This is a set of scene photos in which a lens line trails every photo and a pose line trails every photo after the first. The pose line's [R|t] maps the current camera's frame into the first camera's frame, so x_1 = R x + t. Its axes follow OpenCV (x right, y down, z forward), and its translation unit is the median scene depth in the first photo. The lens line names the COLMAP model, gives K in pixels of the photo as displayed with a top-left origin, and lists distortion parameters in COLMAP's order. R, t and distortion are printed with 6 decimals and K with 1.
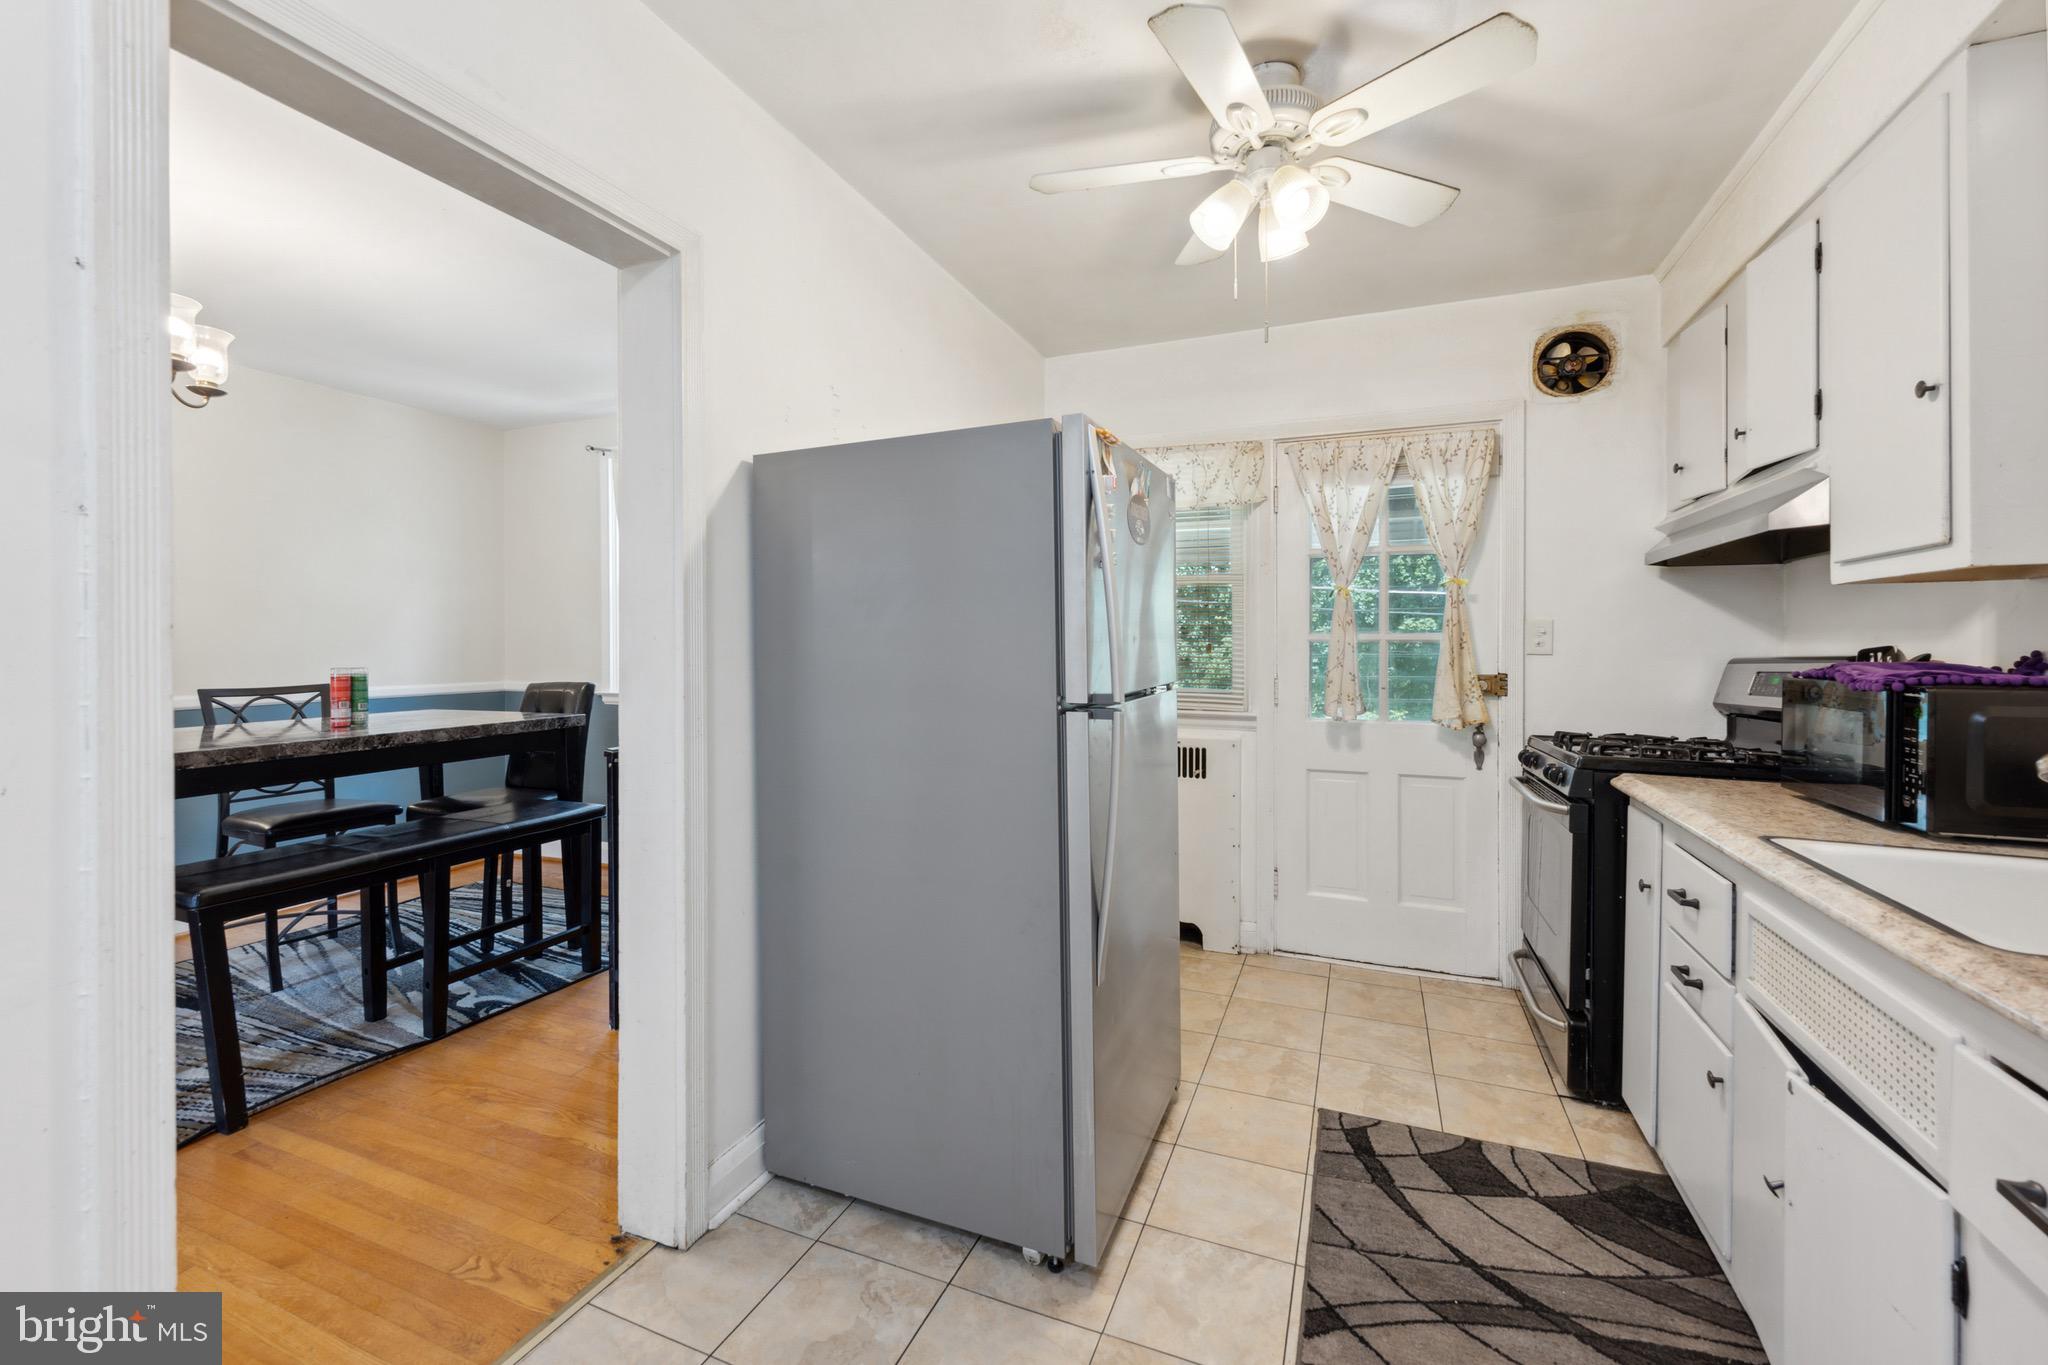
lens RADIAL K [[847.0, 0, 1022.4], [0, 847.0, 655.1], [0, 0, 1]] dist [0.000189, 0.000014]
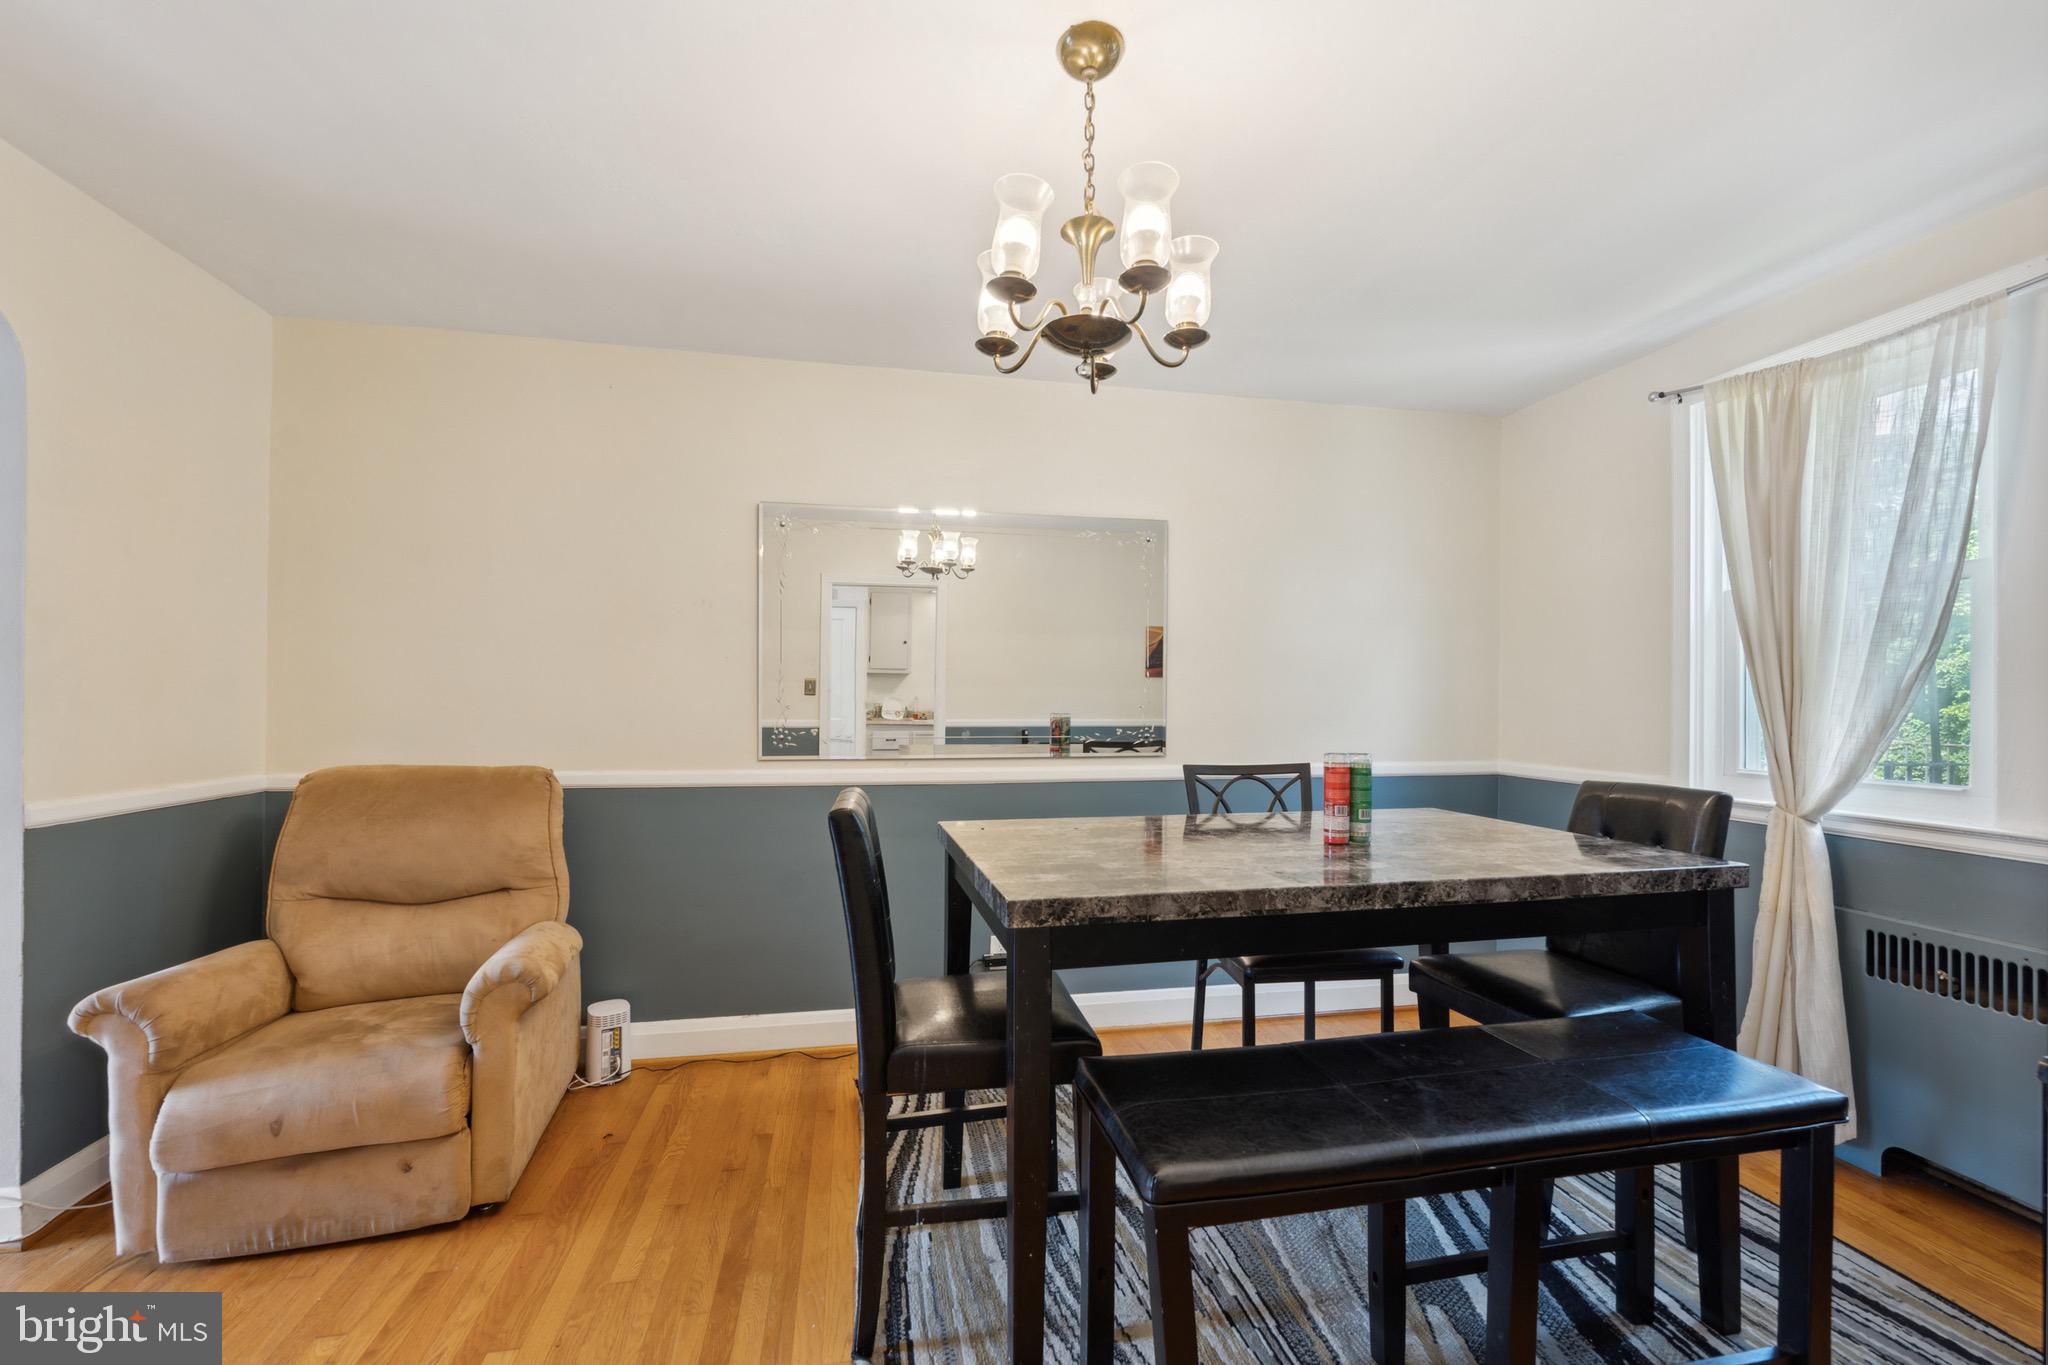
lens RADIAL K [[828.3, 0, 1024.0], [0, 828.3, 682.5], [0, 0, 1]] dist [0.000352, 0.000019]
pose [[0.554510, -0.012951, -0.832076, -0.394223], [-0.018134, 0.999453, -0.027641, -0.016680], [0.831980, 0.030416, 0.553972, 0.430884]]
